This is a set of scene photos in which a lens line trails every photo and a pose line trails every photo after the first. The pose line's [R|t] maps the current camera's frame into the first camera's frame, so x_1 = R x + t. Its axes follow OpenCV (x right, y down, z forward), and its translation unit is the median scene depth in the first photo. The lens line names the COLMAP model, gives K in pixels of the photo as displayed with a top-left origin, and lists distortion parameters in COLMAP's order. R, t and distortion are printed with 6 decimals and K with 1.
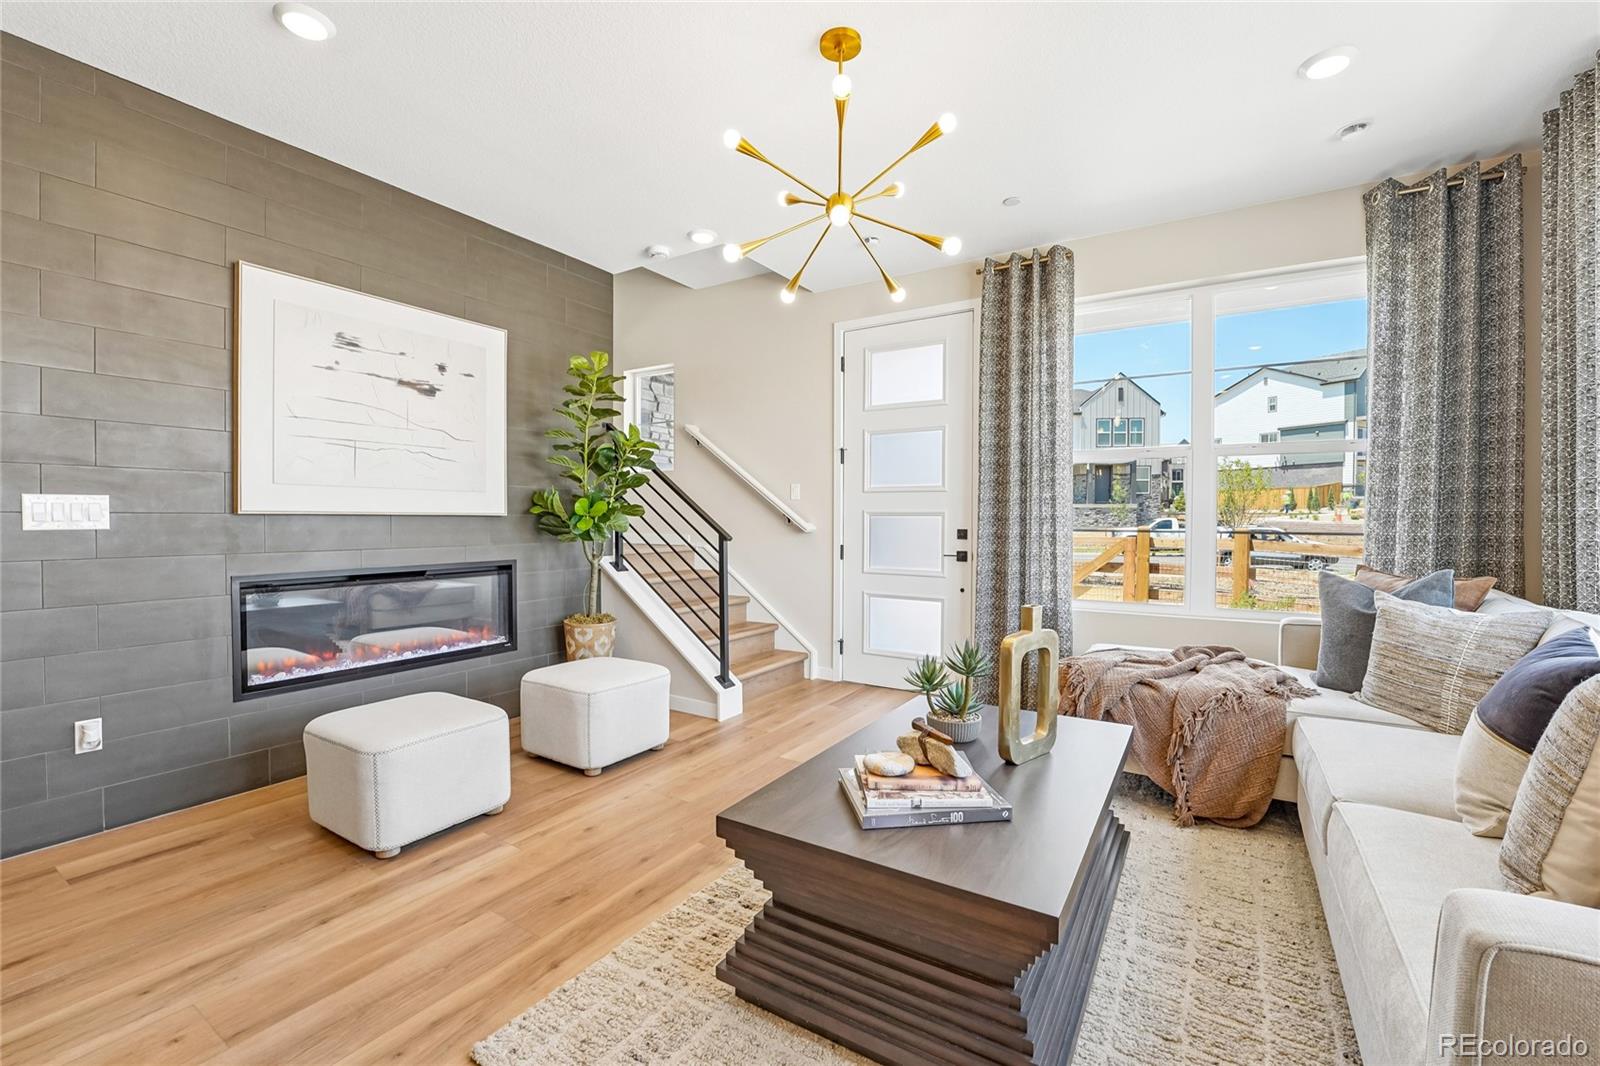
lens RADIAL K [[669.6, 0, 787.7], [0, 669.6, 529.3], [0, 0, 1]] dist [-0.018162, -0.000014]
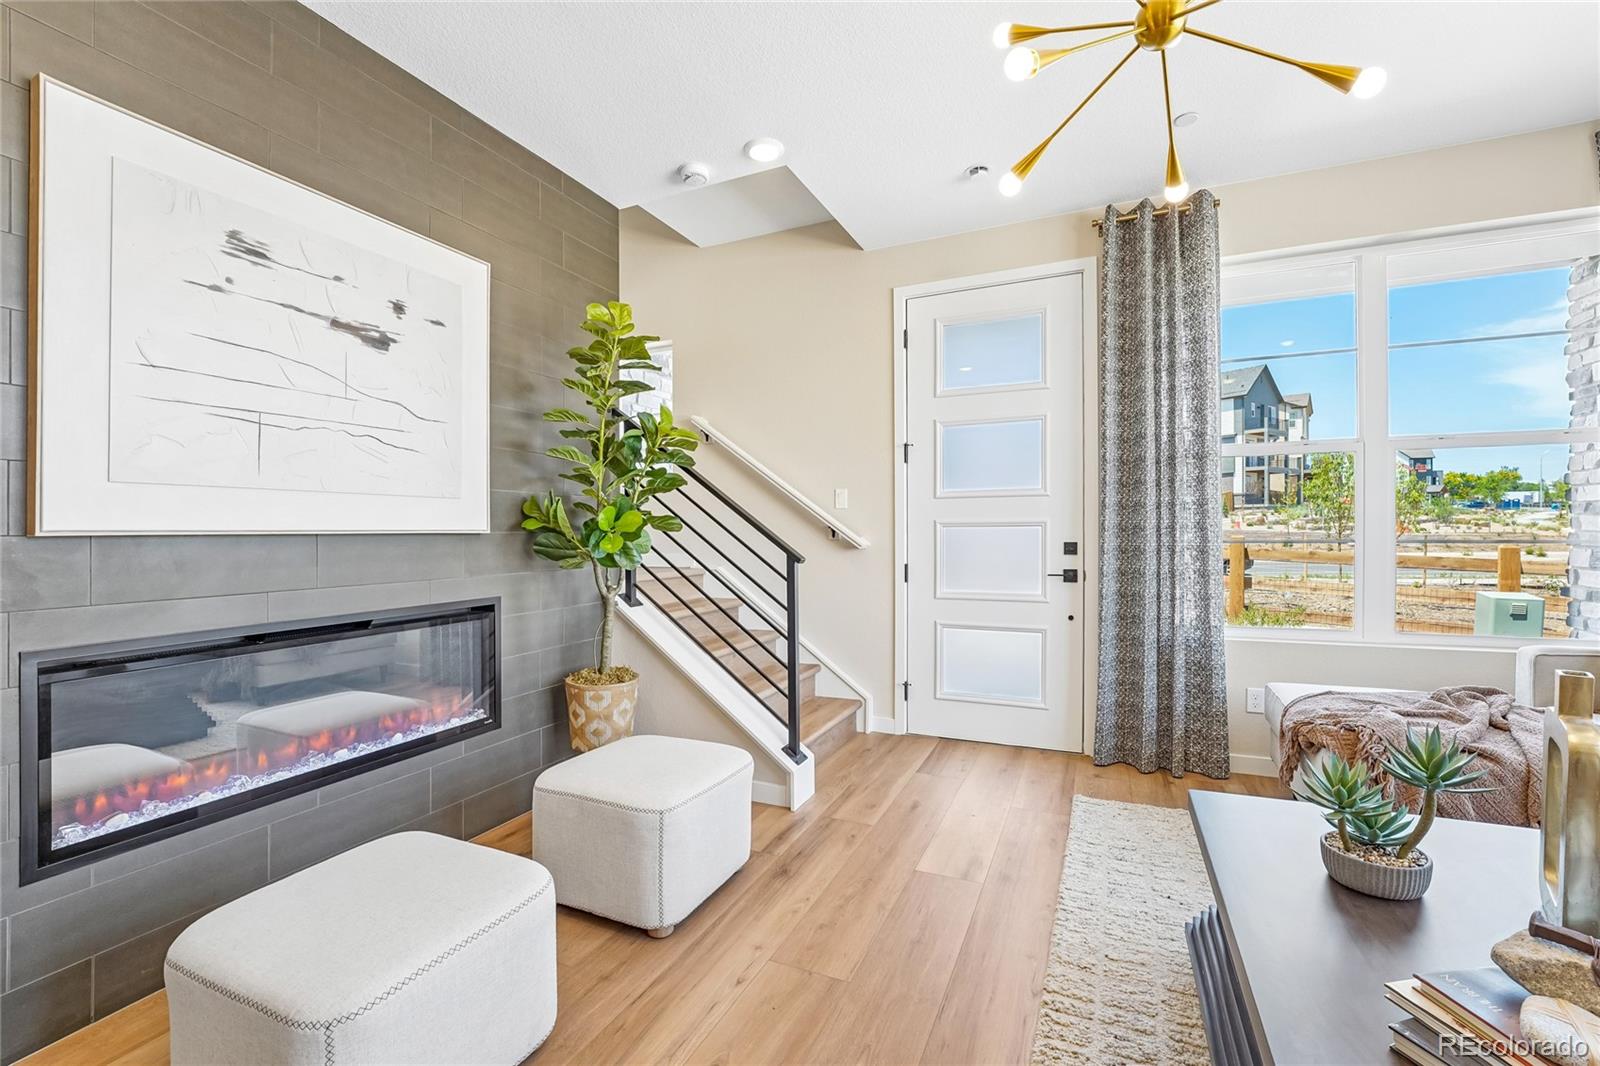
lens RADIAL K [[683.0, 0, 795.5], [0, 683.0, 524.1], [0, 0, 1]] dist [-0.019627, 0.000058]
pose [[0.990376, -0.011674, 0.137912, -0.201641], [0.015295, 0.999565, -0.025230, -0.006968], [-0.137557, 0.027096, 0.990123, 0.261013]]
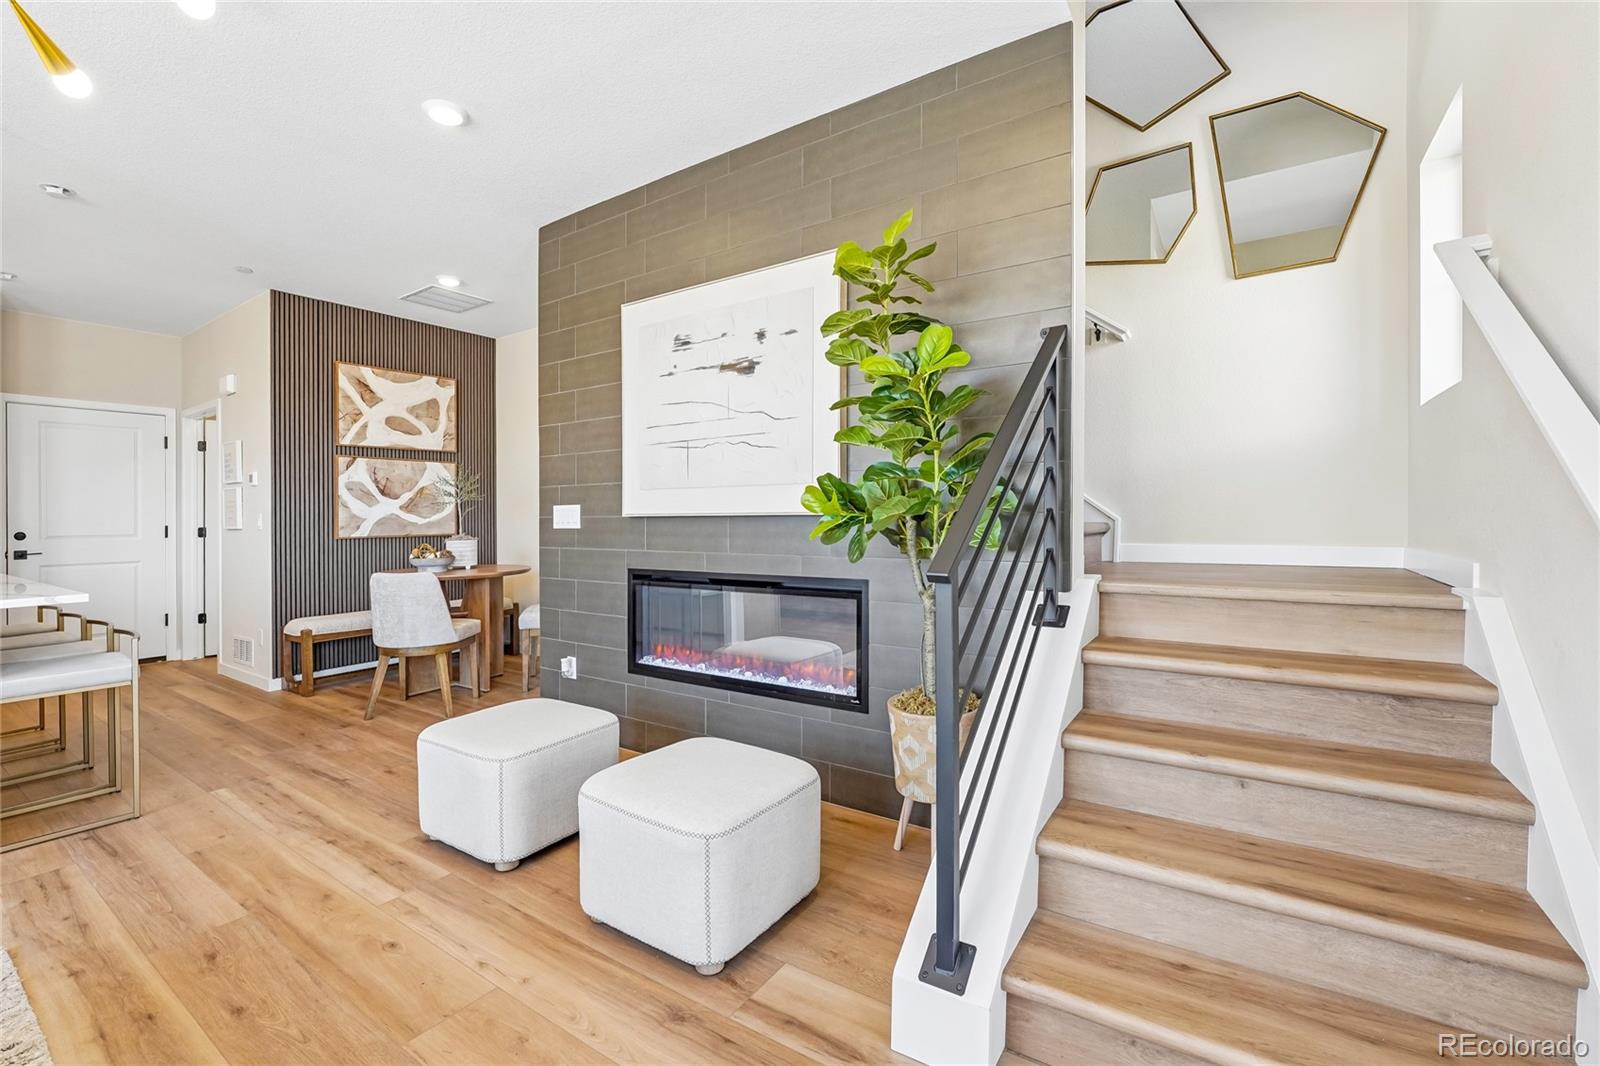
lens RADIAL K [[685.9, 0, 800.3], [0, 685.9, 518.0], [0, 0, 1]] dist [-0.016314, 0.000342]
pose [[-0.025970, -0.000567, -0.999663, 0.282090], [-0.008346, 0.999965, -0.000351, -0.016156], [0.999628, 0.008334, -0.025974, 0.947518]]
